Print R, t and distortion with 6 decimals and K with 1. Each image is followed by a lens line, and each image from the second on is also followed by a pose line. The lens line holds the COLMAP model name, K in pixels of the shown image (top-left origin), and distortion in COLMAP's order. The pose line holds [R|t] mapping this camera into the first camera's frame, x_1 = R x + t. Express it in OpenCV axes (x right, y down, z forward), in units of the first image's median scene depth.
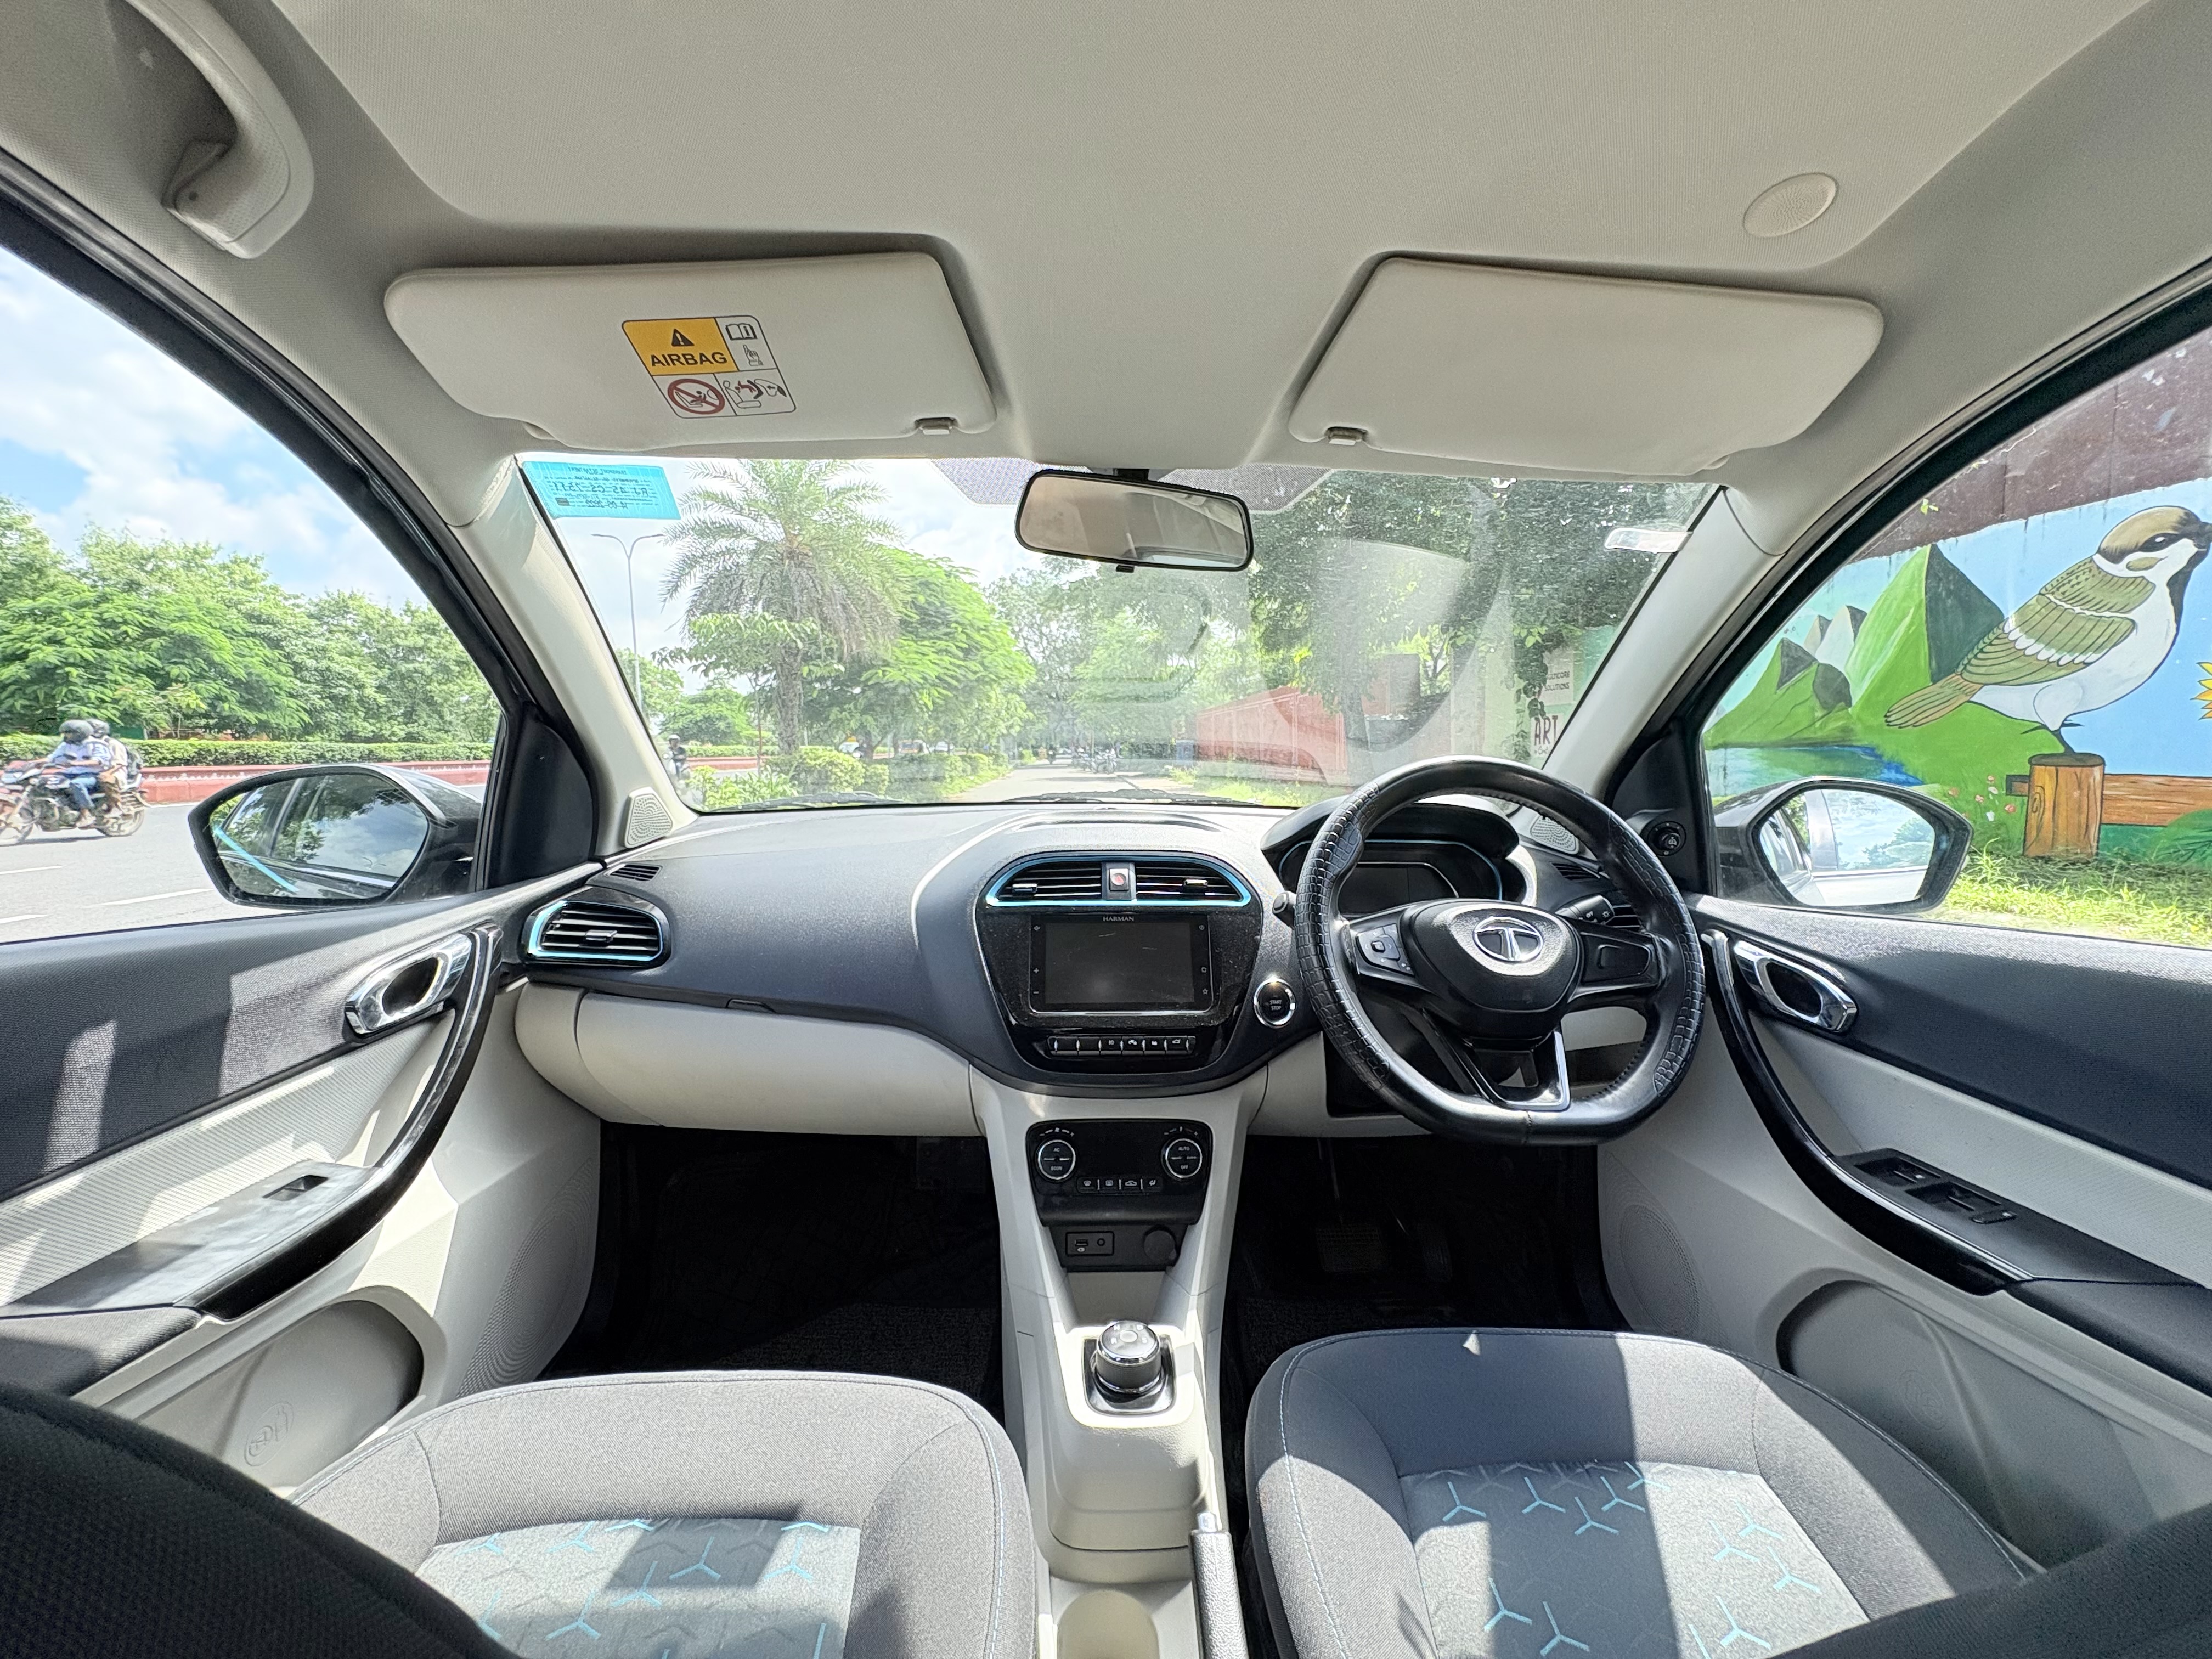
lens RADIAL K [[889.6, 0, 1107.7], [0, 889.6, 826.0], [0, 0, 1]] dist [0.000367, -0.000043]
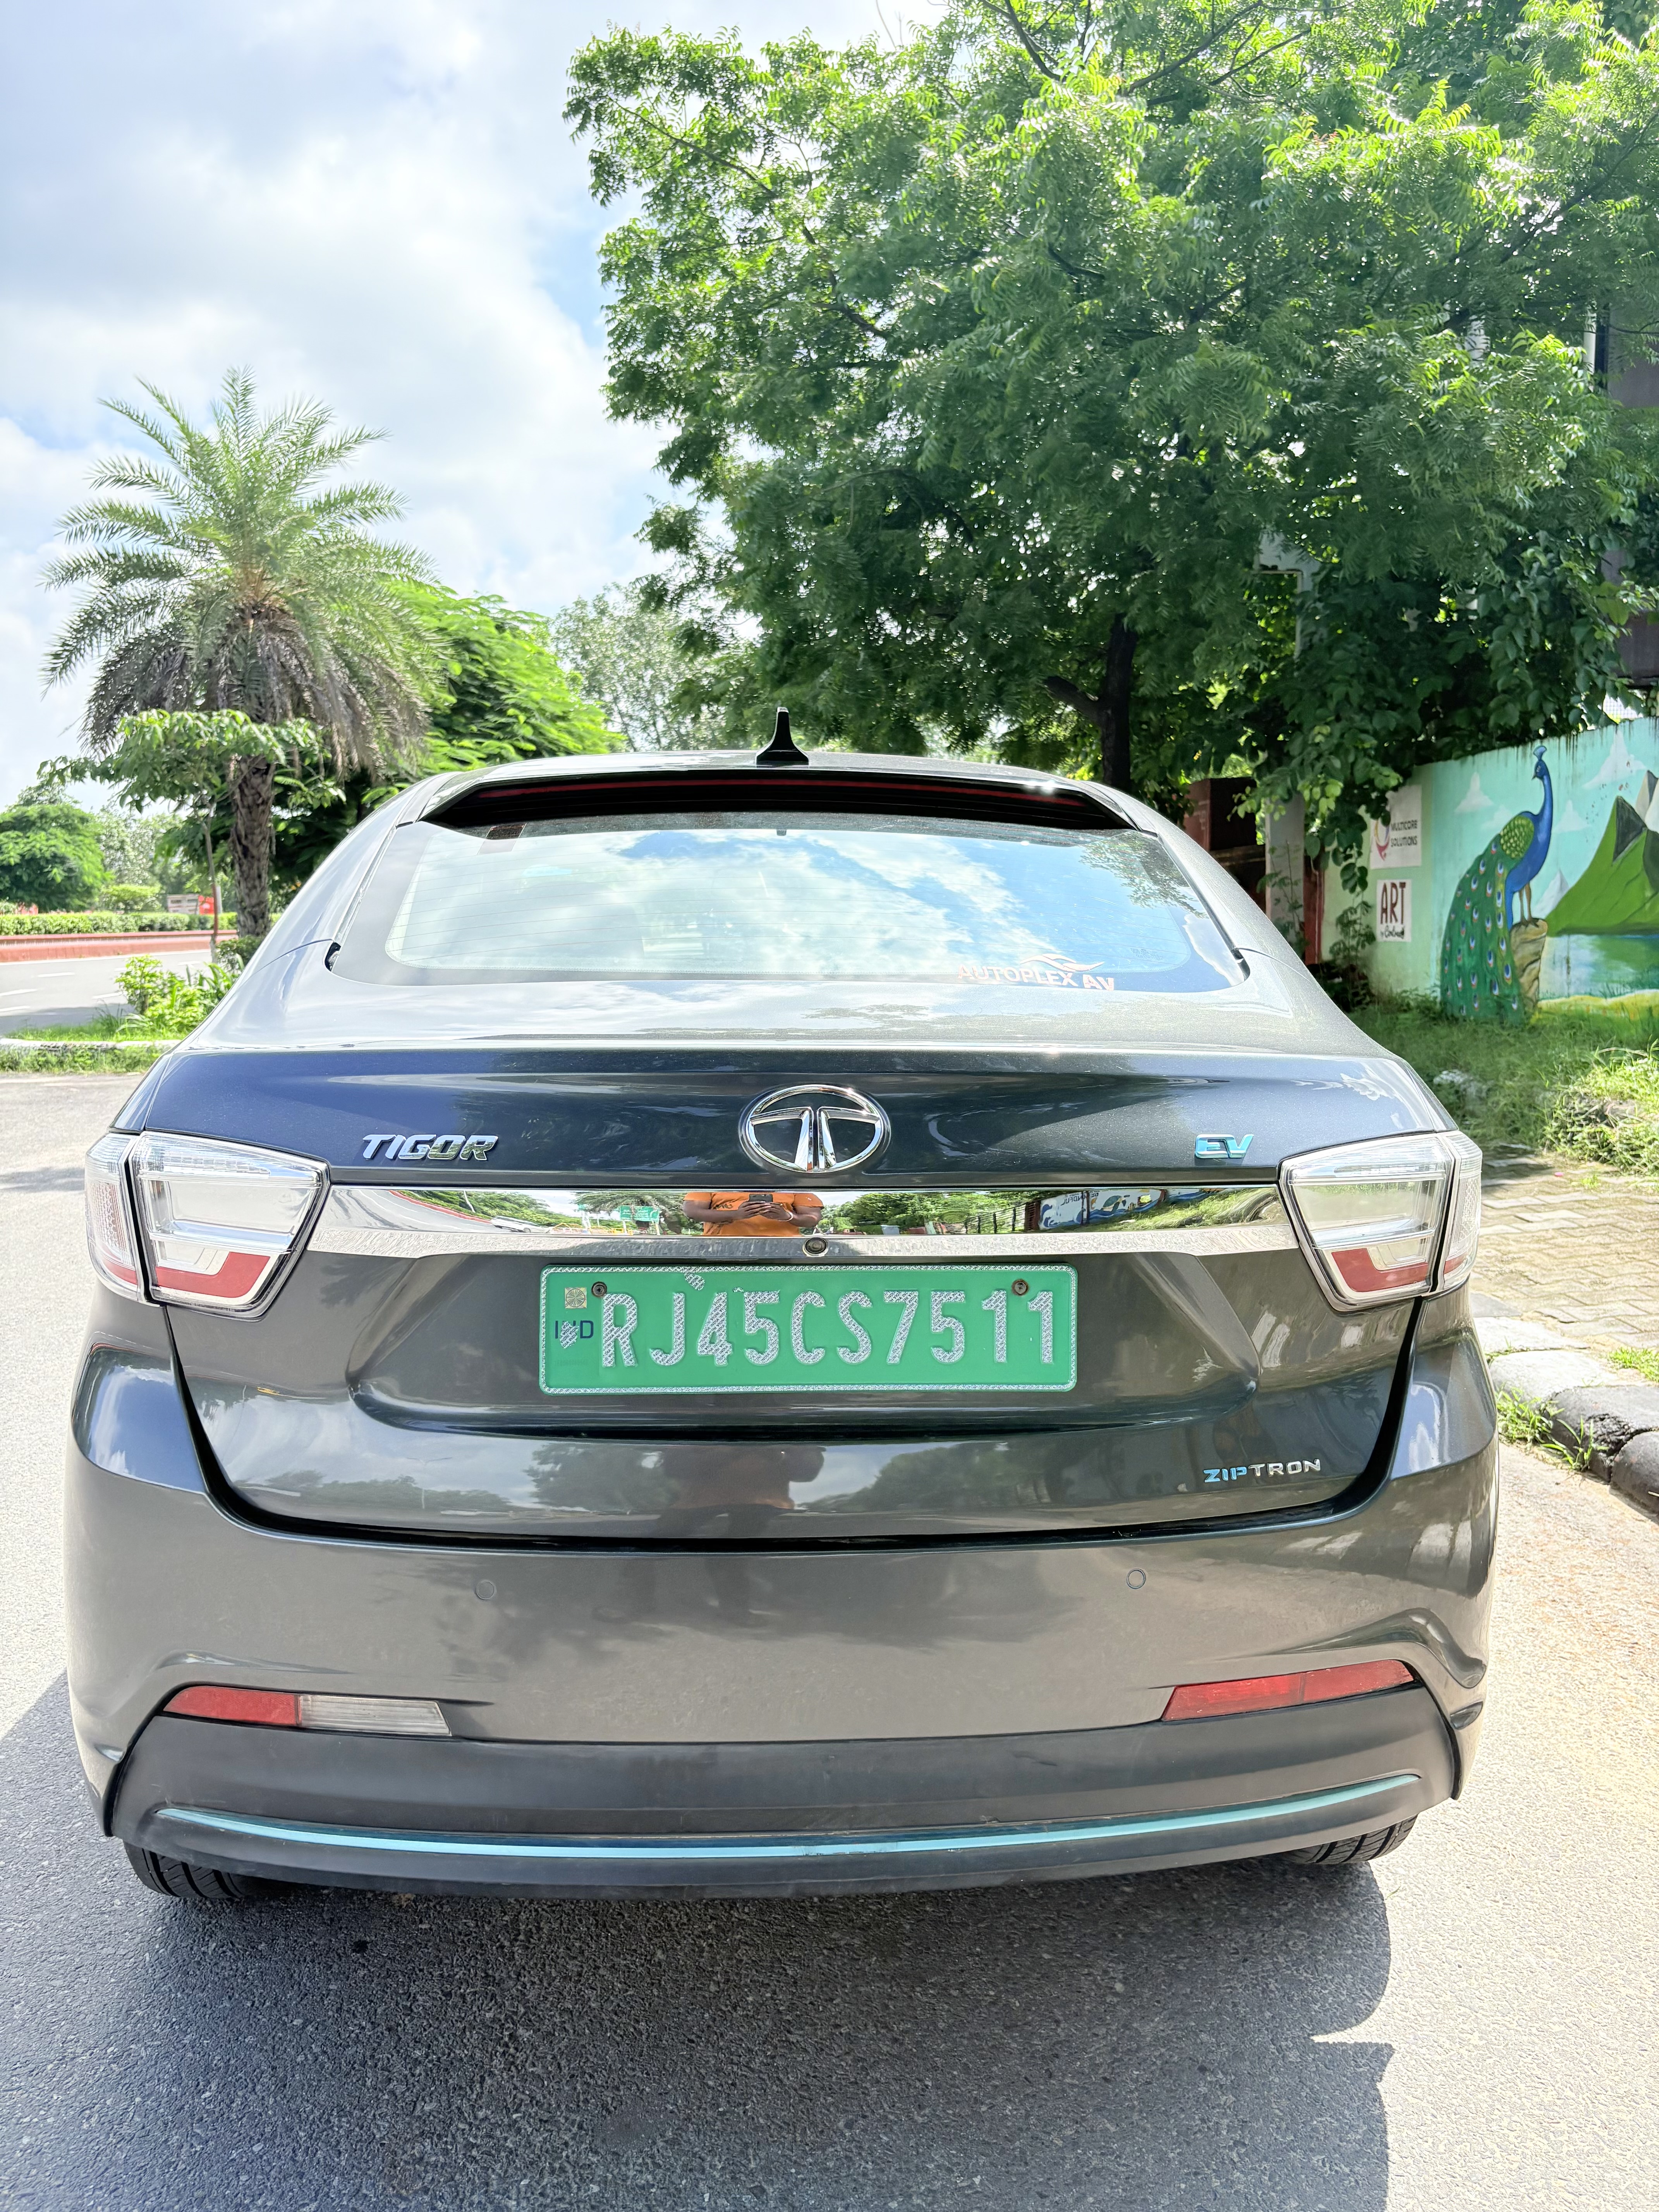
lens RADIAL K [[1705.6, 0, 829.5], [0, 1705.6, 1106.0], [0, 0, 1]] dist [-0.004994, -0.000820]
pose [[0.999528, -0.004415, 0.030405, 0.063813], [0.003604, 0.999637, 0.026688, 0.152774], [-0.030512, -0.026566, 0.999181, -3.259475]]
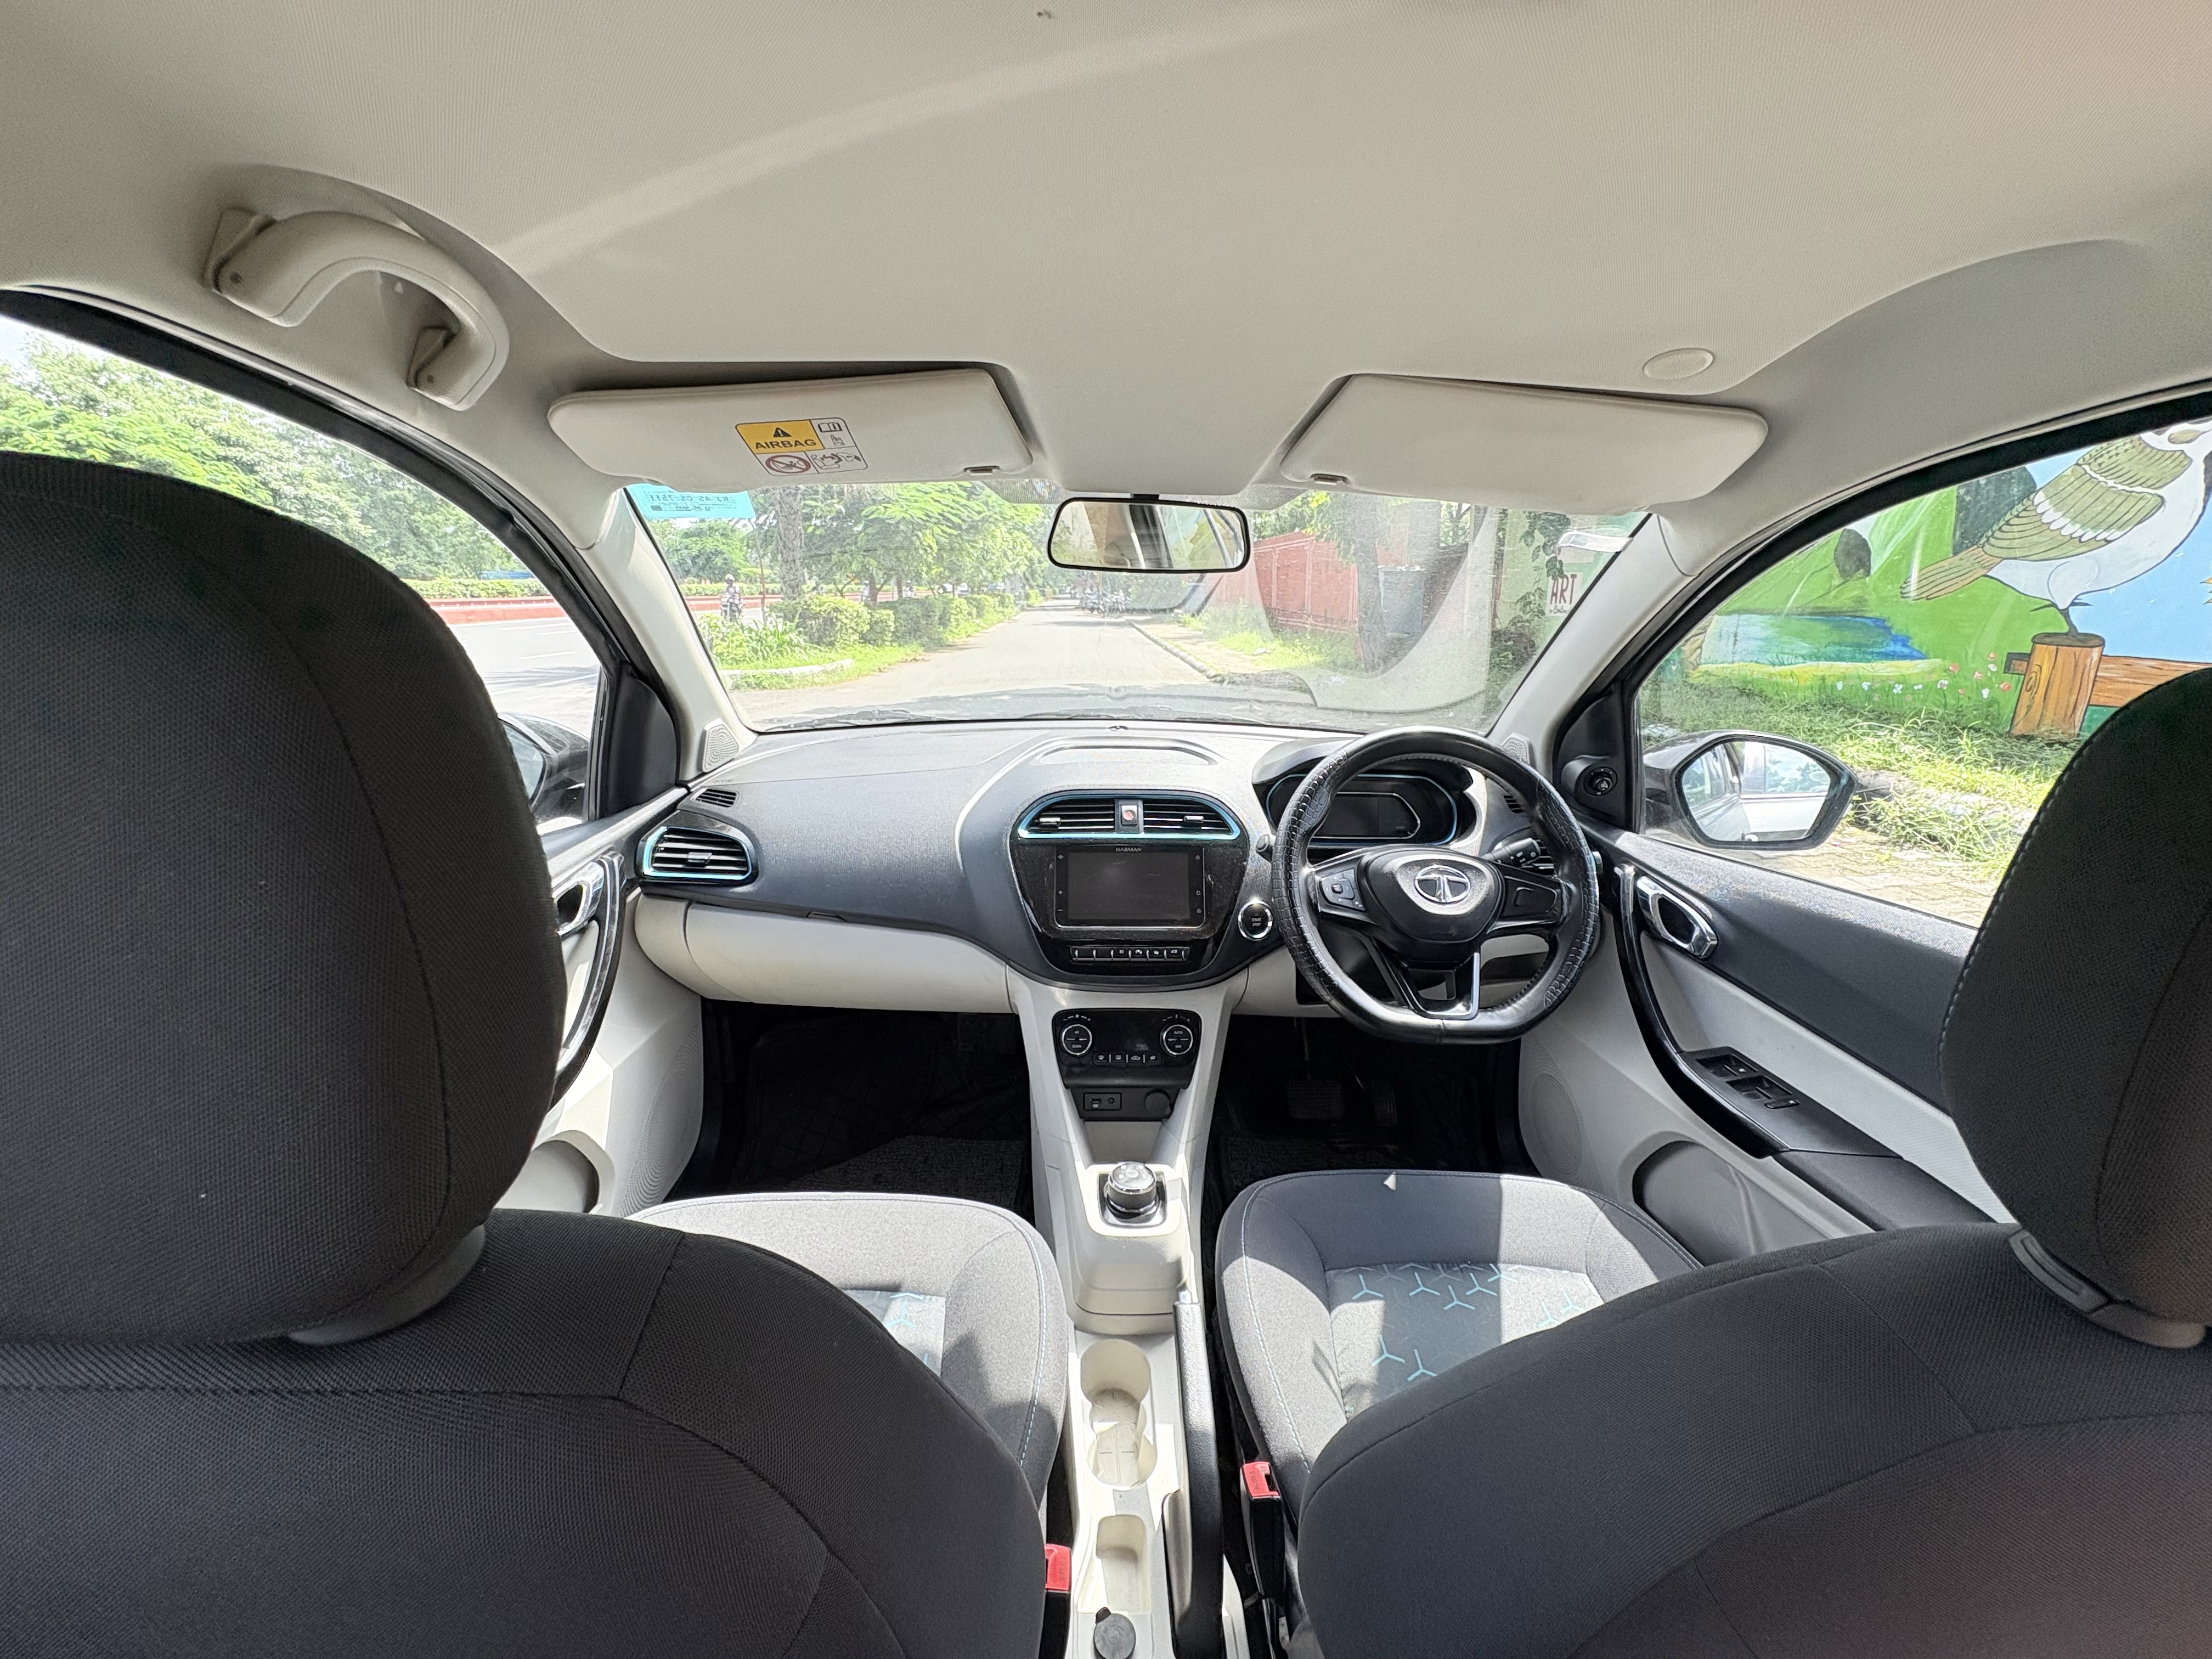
lens RADIAL K [[889.6, 0, 1106.0], [0, 889.6, 829.5], [0, 0, 1]] dist [-0.000190, 0.000180]
pose [[0.999901, 0.011418, -0.008192, -0.008795], [-0.009778, 0.983979, 0.178018, -0.136348], [0.010093, -0.177921, 0.983993, -0.177330]]
